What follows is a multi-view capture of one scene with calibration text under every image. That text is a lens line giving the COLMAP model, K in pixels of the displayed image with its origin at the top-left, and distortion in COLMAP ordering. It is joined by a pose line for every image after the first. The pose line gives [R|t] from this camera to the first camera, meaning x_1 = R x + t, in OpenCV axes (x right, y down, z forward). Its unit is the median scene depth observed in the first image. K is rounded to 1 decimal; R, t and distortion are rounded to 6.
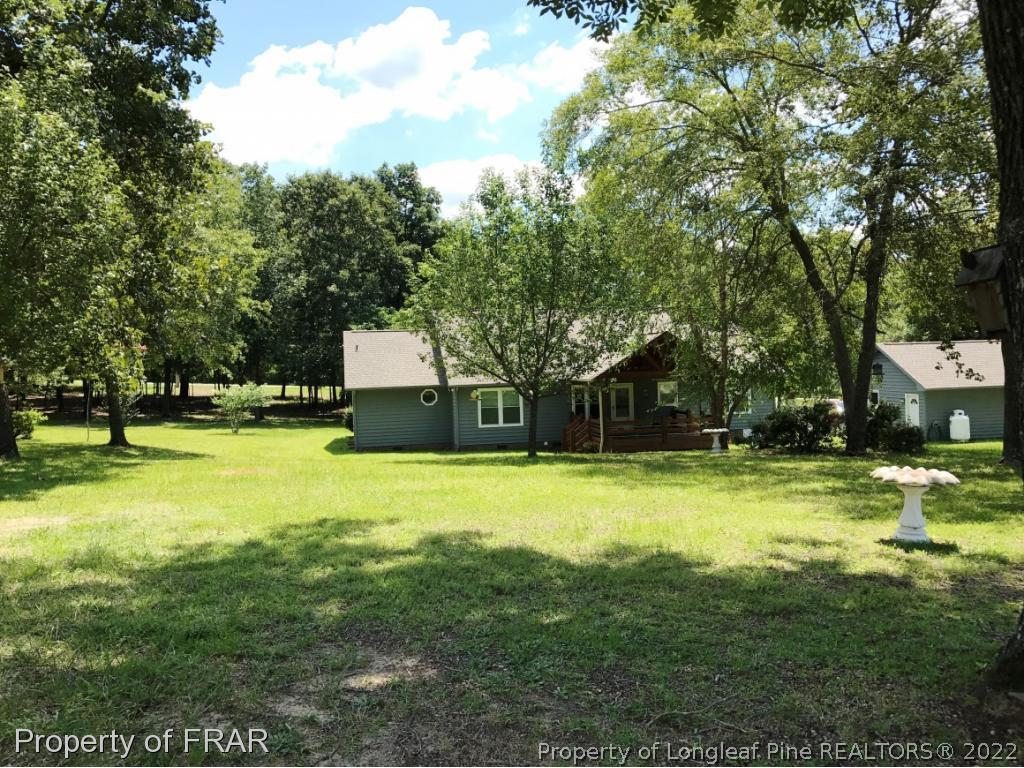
lens RADIAL K [[839.4, 0, 512.0], [0, 839.4, 384.0], [0, 0, 1]] dist [0.004306, -0.076194]
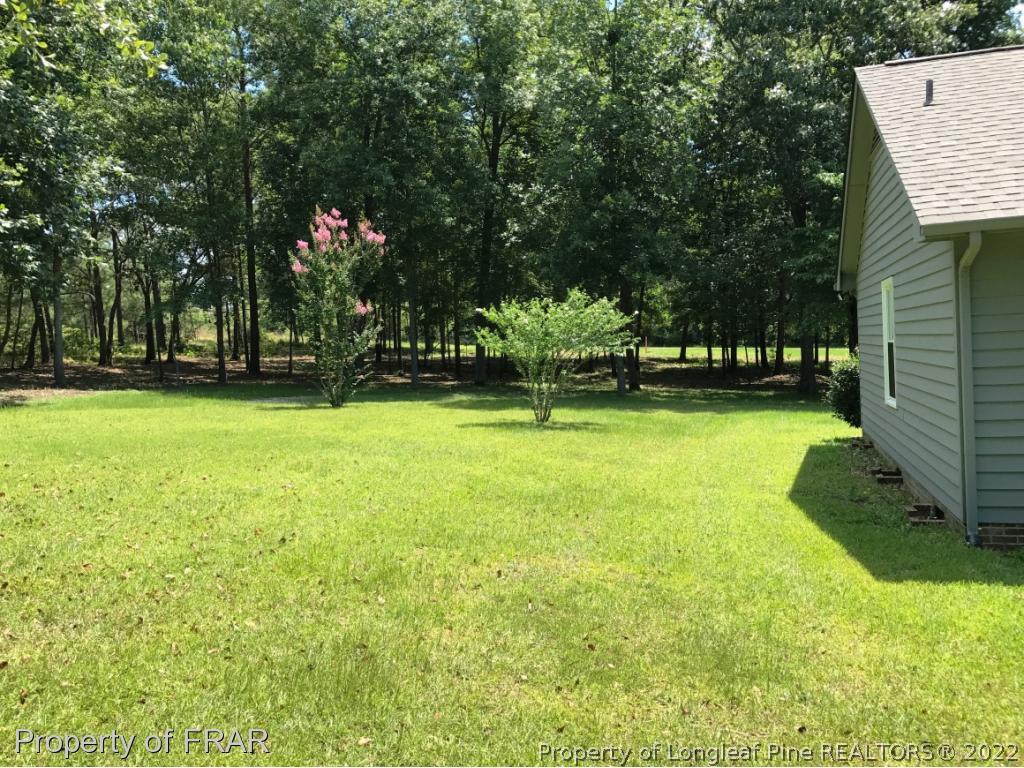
lens RADIAL K [[839.4, 0, 512.0], [0, 839.4, 384.0], [0, 0, 1]] dist [0.004306, -0.076194]
pose [[0.887413, -0.001595, -0.460973, -0.119478], [0.014400, 0.999602, 0.024263, 0.022977], [0.460750, -0.028170, 0.887083, 0.480261]]
